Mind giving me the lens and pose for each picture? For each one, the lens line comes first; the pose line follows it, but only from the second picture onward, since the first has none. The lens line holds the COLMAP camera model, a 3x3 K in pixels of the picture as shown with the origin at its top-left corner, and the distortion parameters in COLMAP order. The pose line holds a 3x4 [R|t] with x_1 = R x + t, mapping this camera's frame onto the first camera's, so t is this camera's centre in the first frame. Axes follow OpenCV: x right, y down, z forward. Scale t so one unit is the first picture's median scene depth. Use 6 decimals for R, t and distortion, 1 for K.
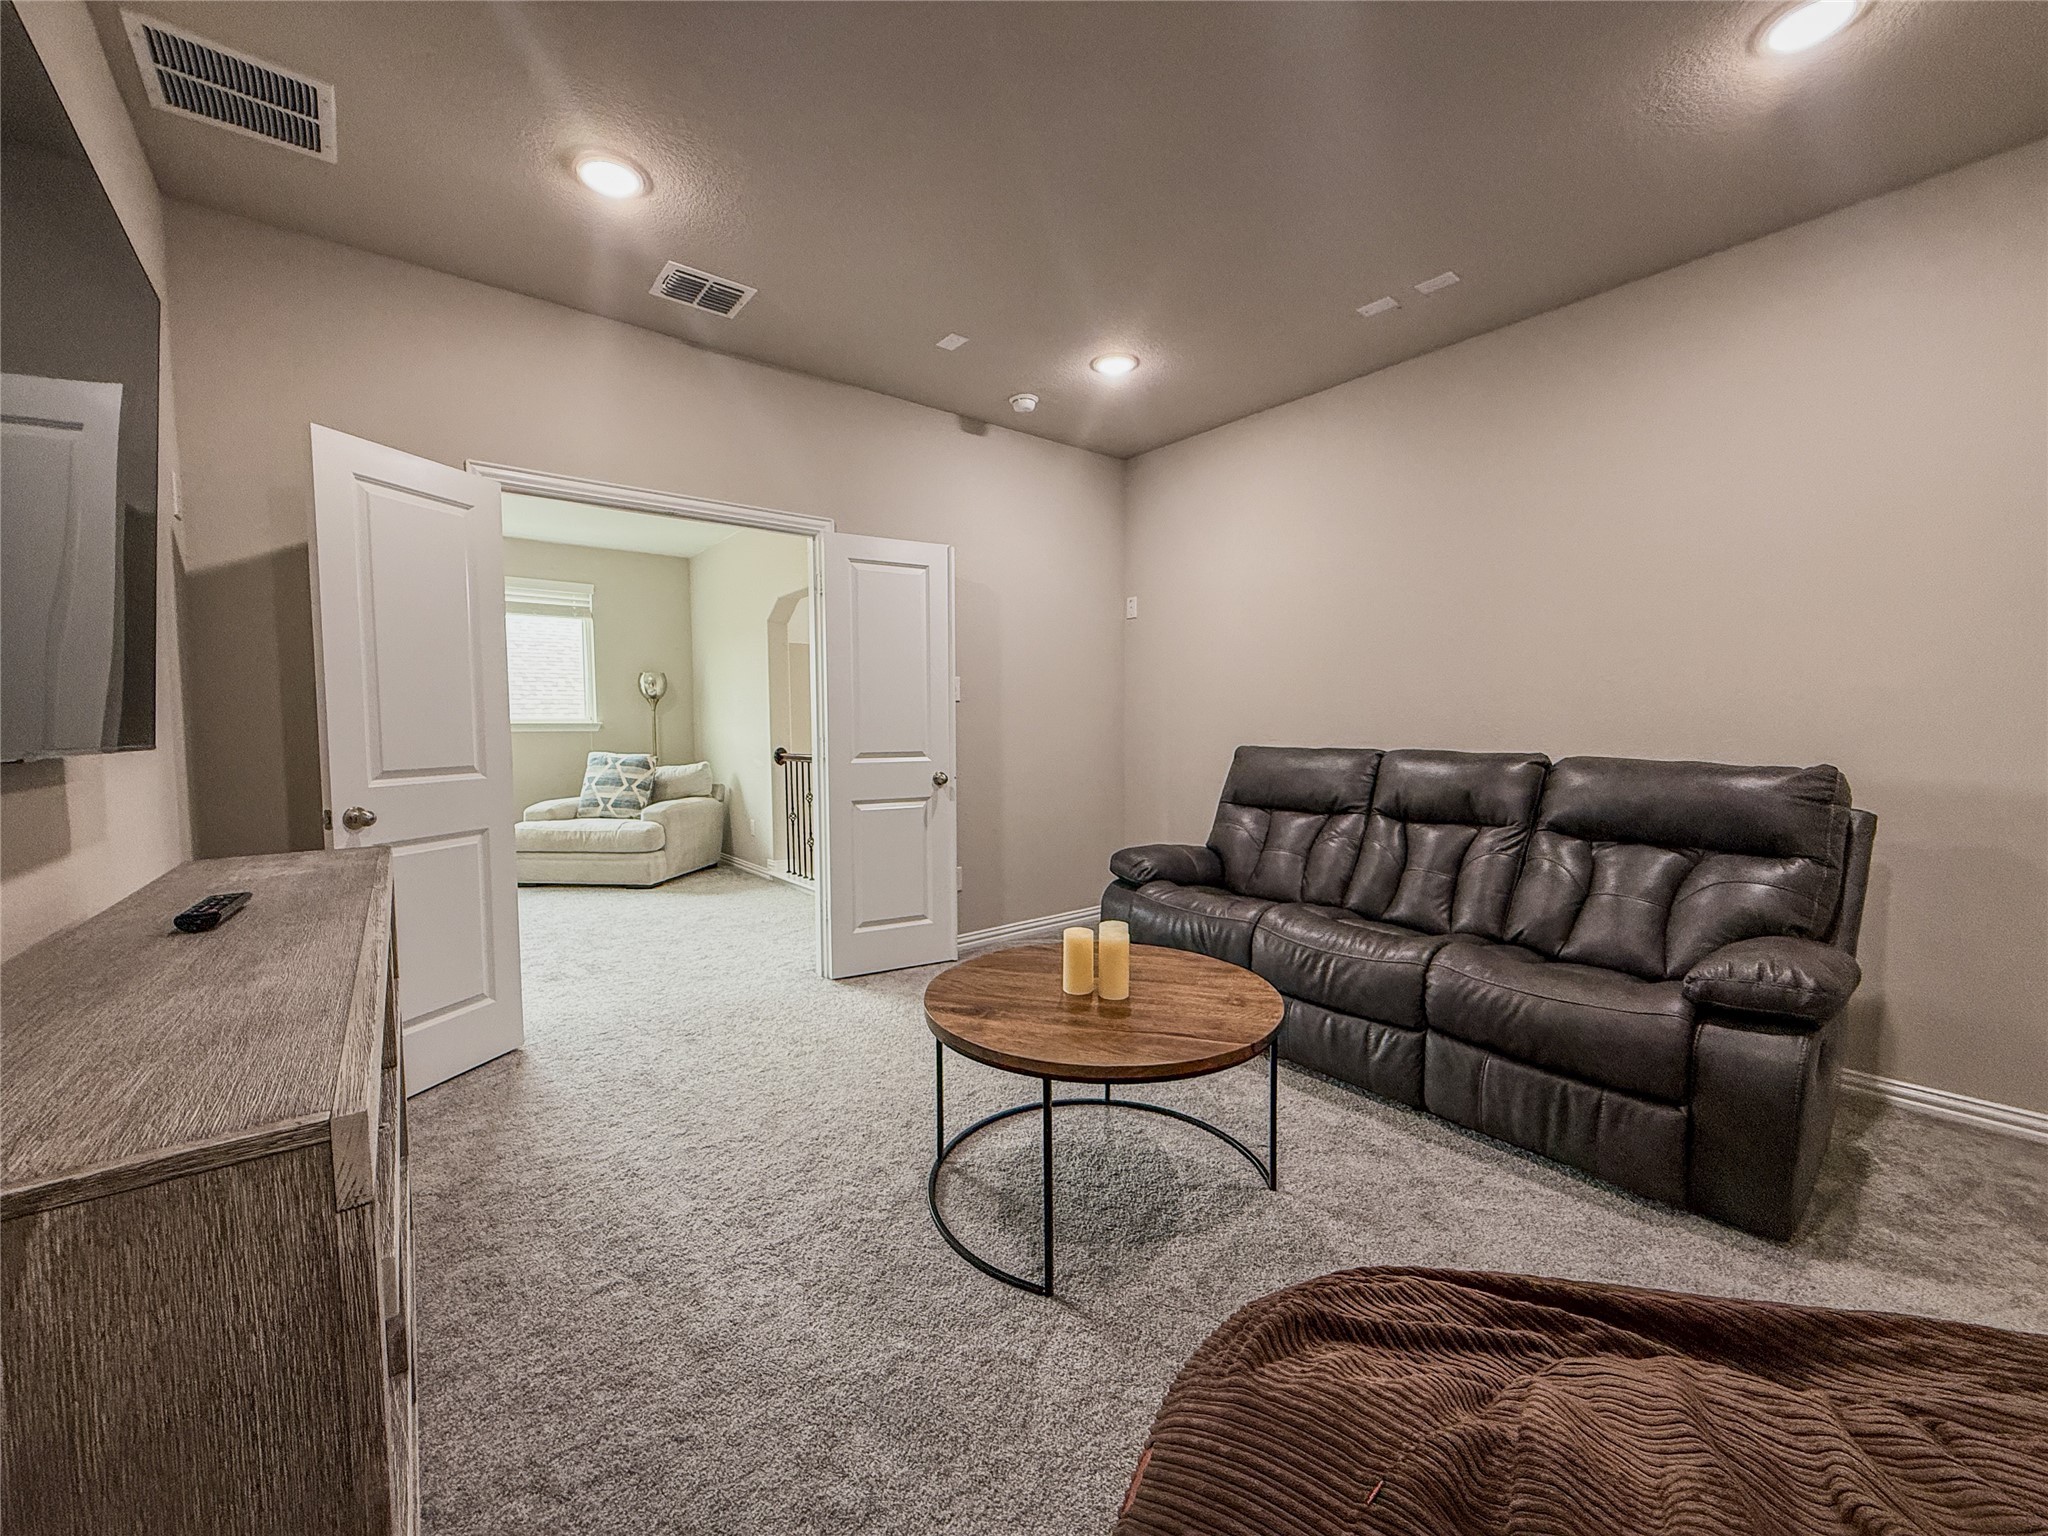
lens RADIAL K [[815.7, 0, 1025.2], [0, 815.7, 774.5], [0, 0, 1]] dist [0.002094, -0.001107]
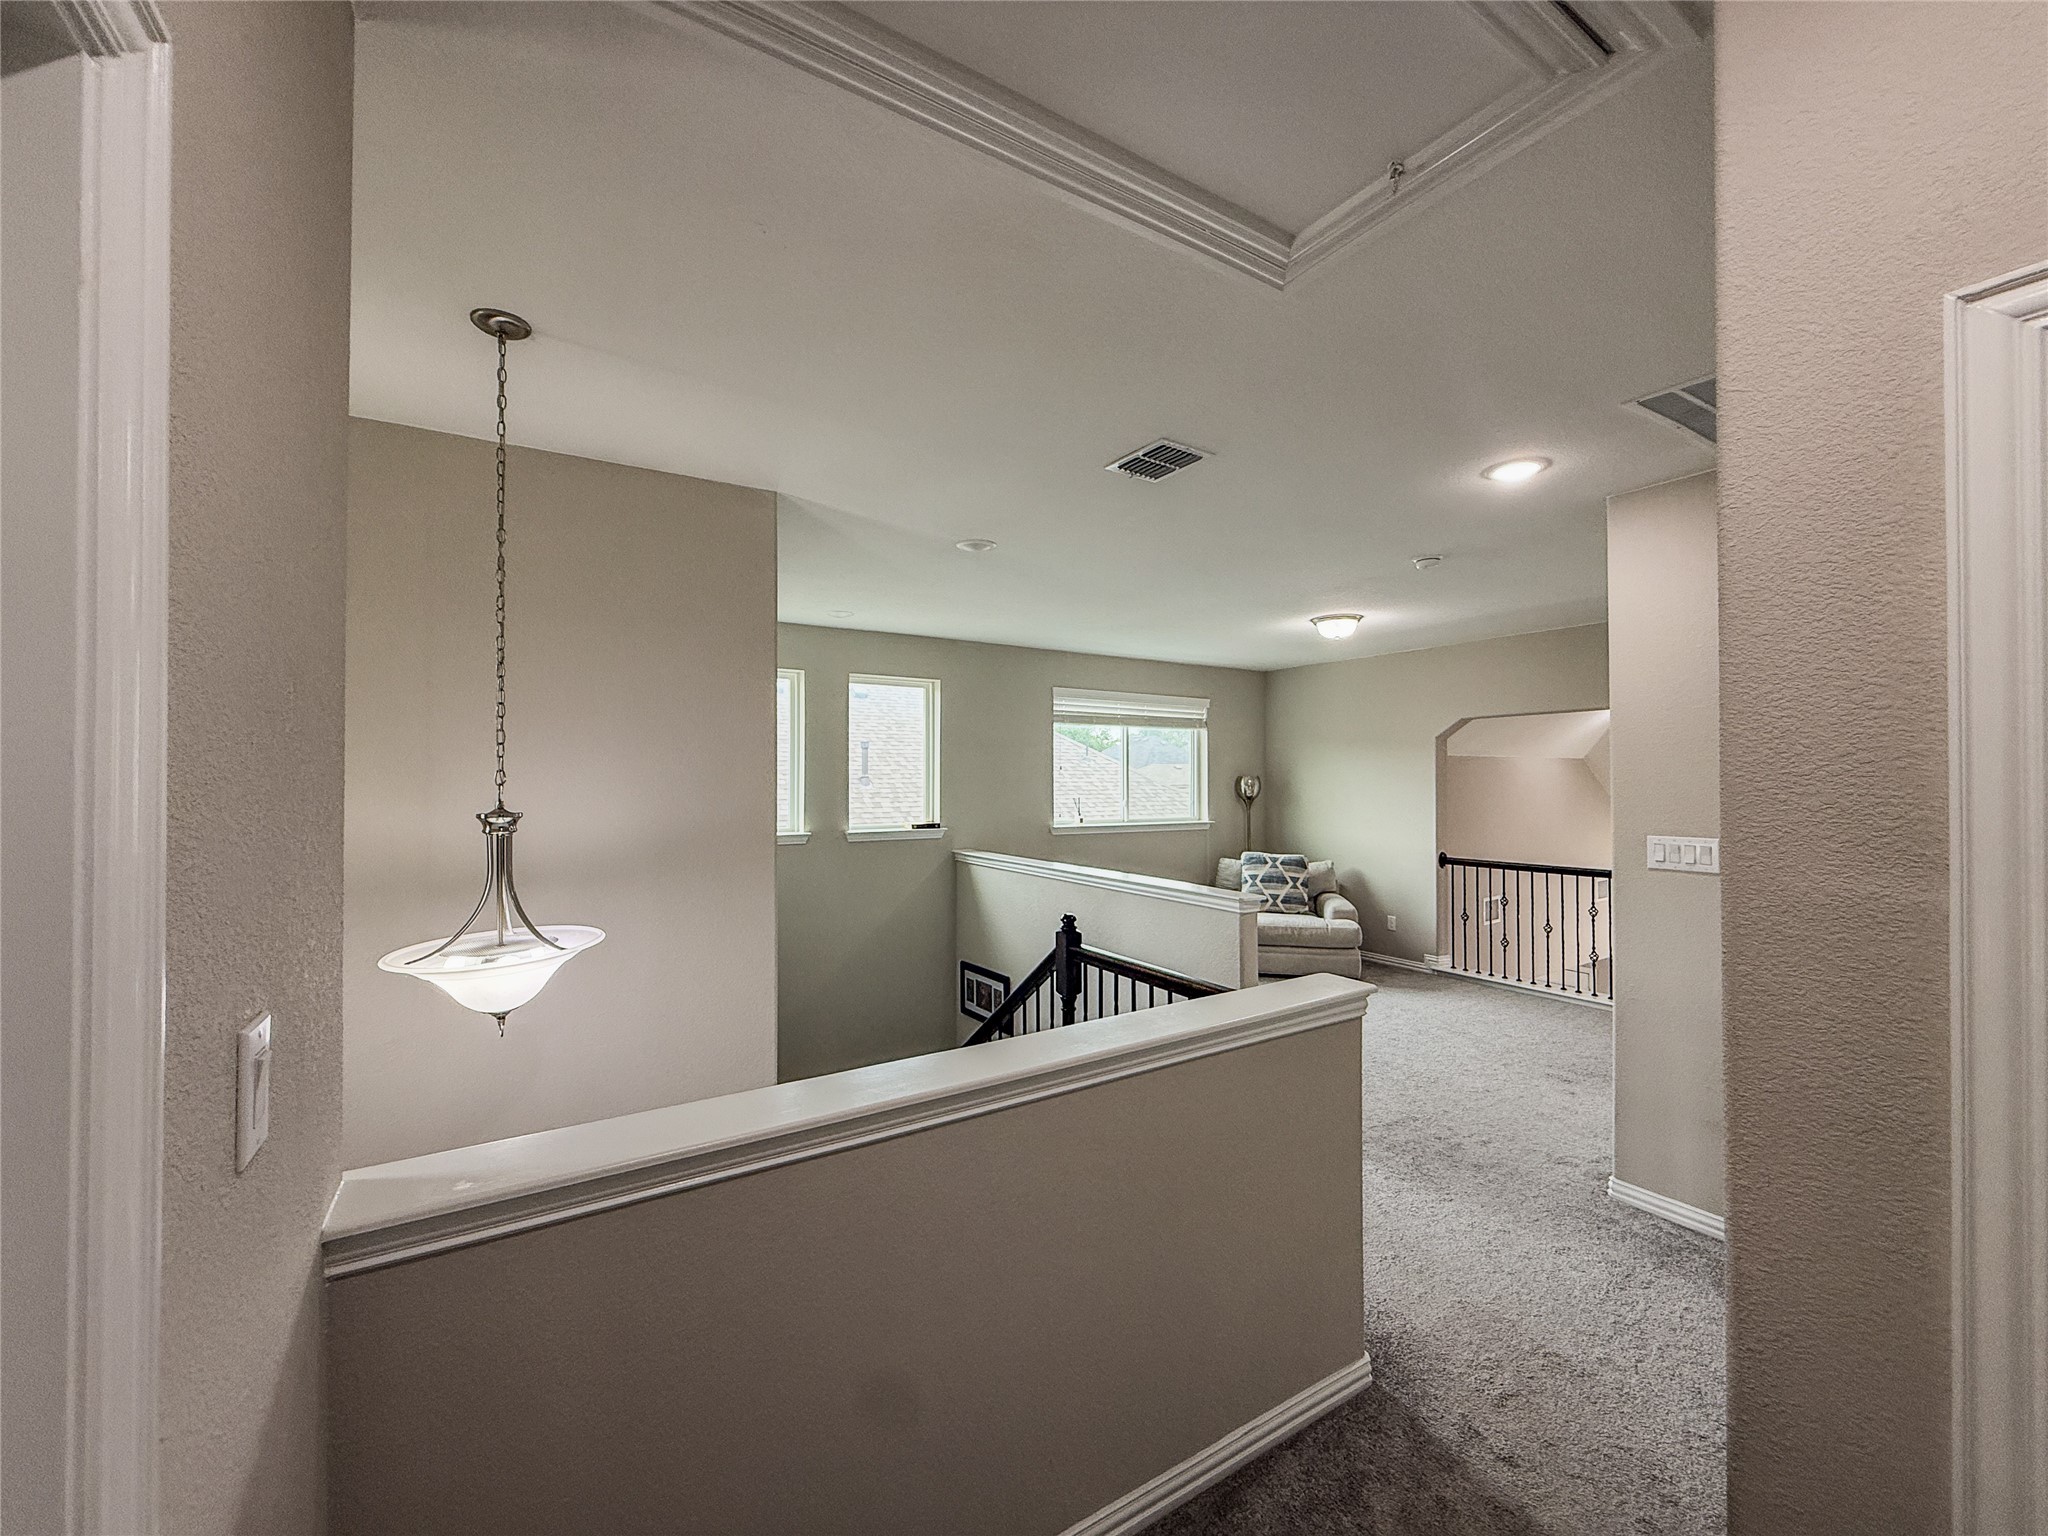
lens RADIAL K [[815.7, 0, 1014.6], [0, 815.7, 765.5], [0, 0, 1]] dist [0.002094, -0.001107]
pose [[0.992135, 0.003365, -0.125128, -0.727526], [-0.013508, 0.996679, -0.080297, -0.052498], [0.124443, 0.081356, 0.988886, -0.159104]]
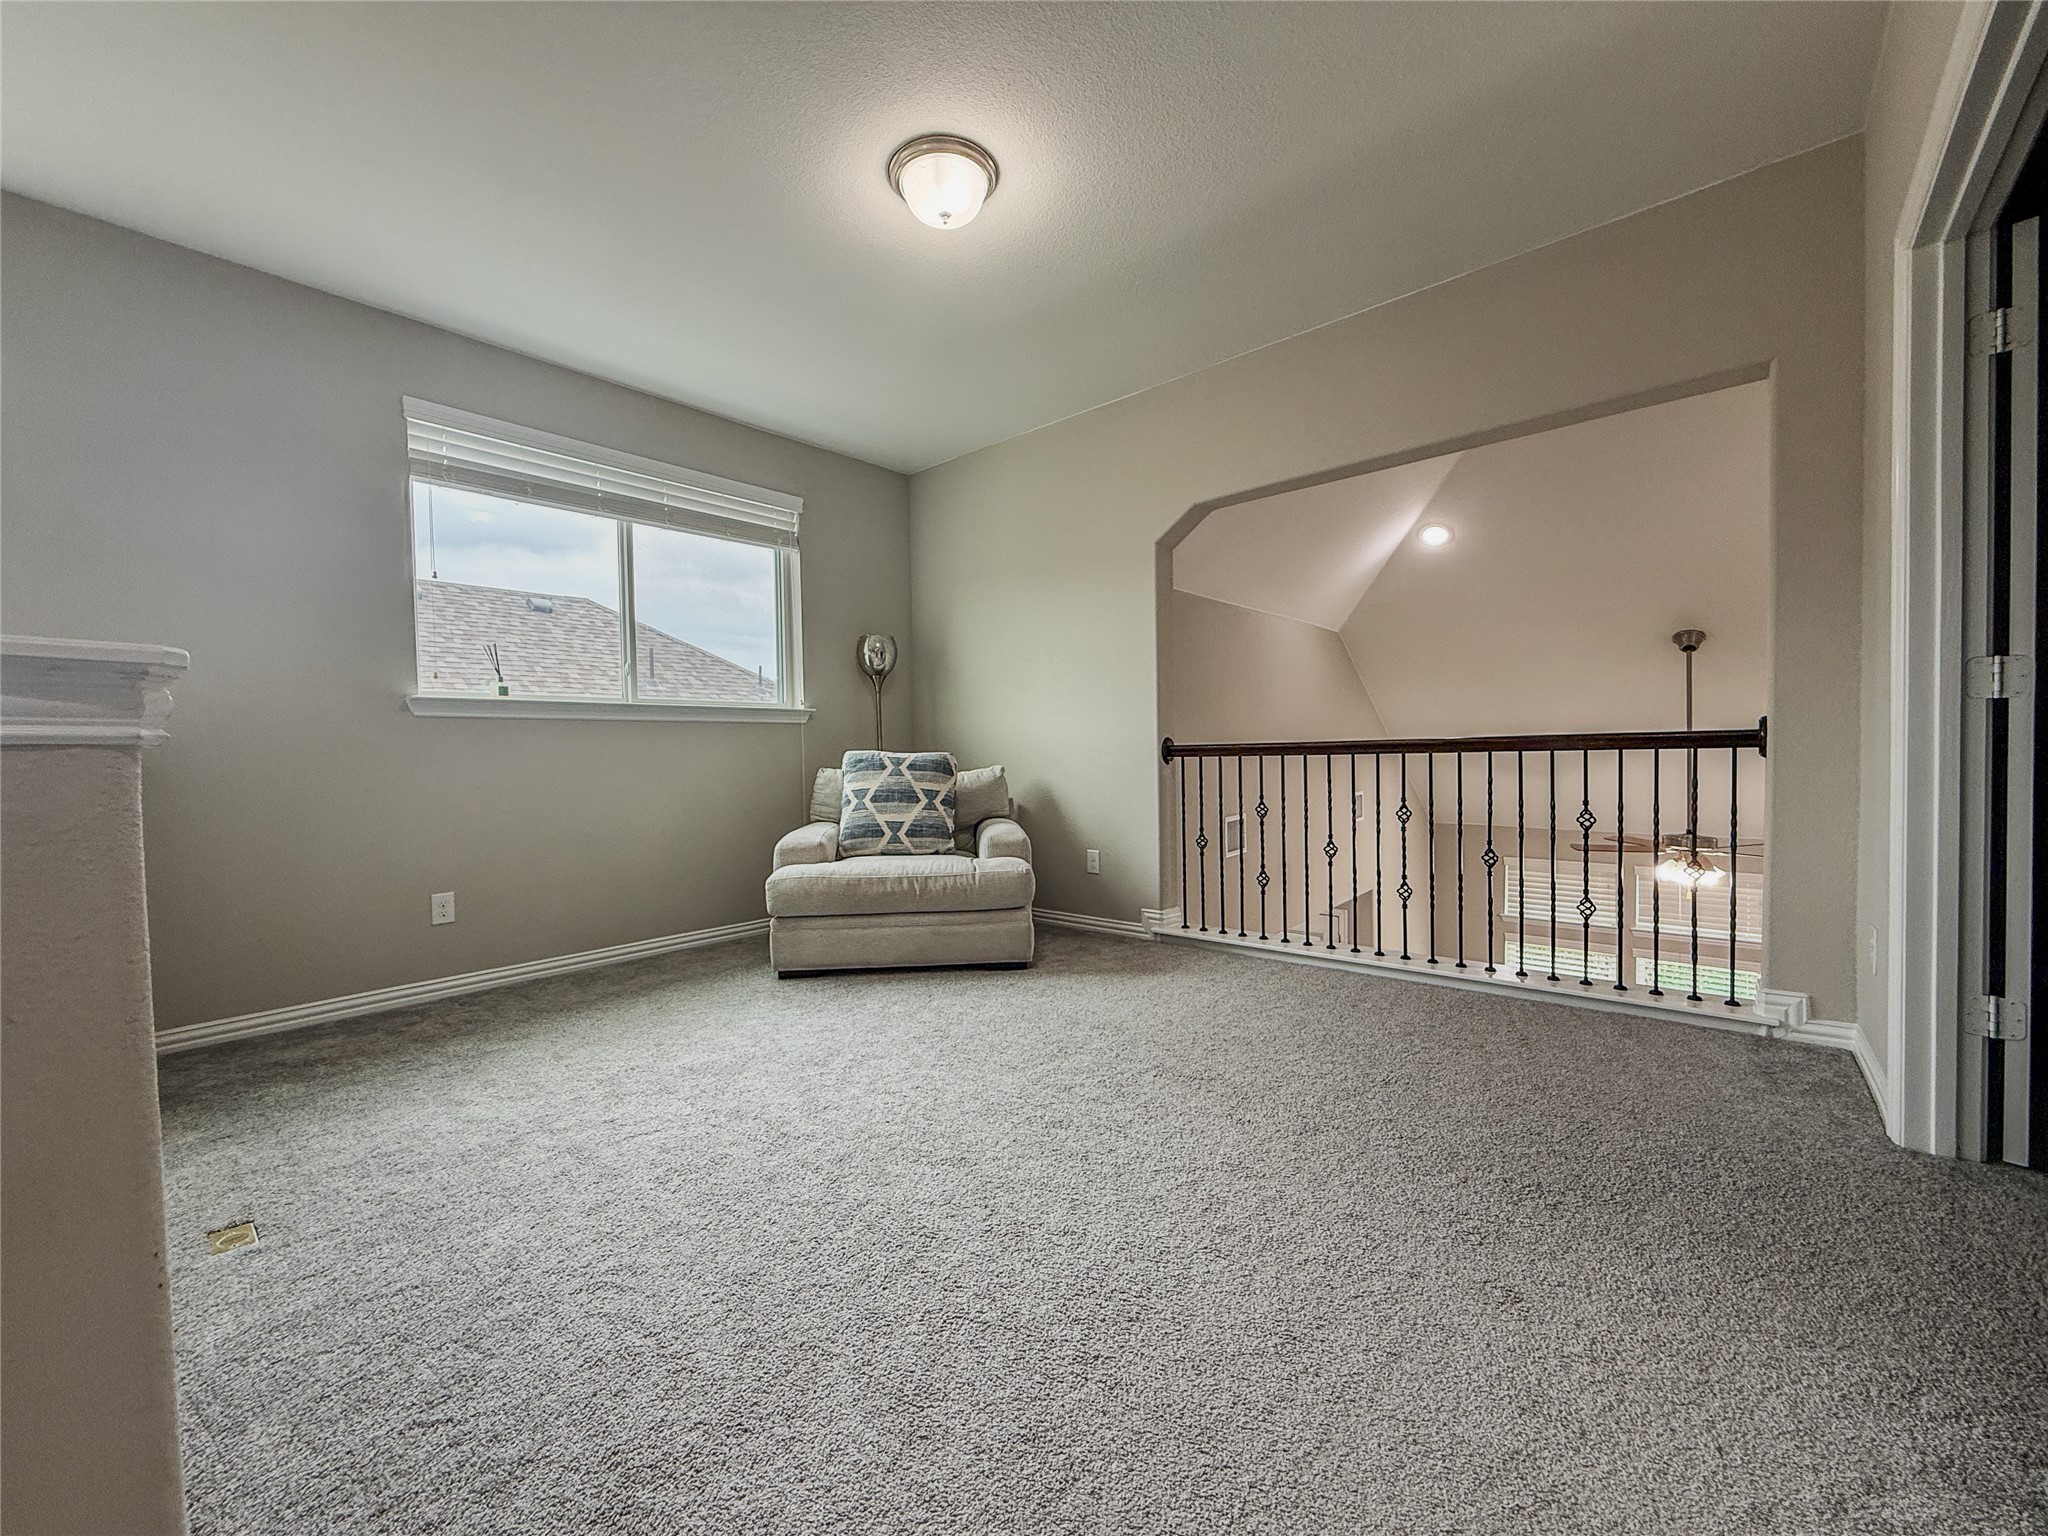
lens RADIAL K [[815.7, 0, 1011.4], [0, 815.7, 780.1], [0, 0, 1]] dist [0.002094, -0.001107]
pose [[0.986914, -0.020221, 0.159977, -0.525220], [0.025616, 0.999168, -0.031730, 0.018955], [-0.159203, 0.035413, 0.986611, 0.375923]]
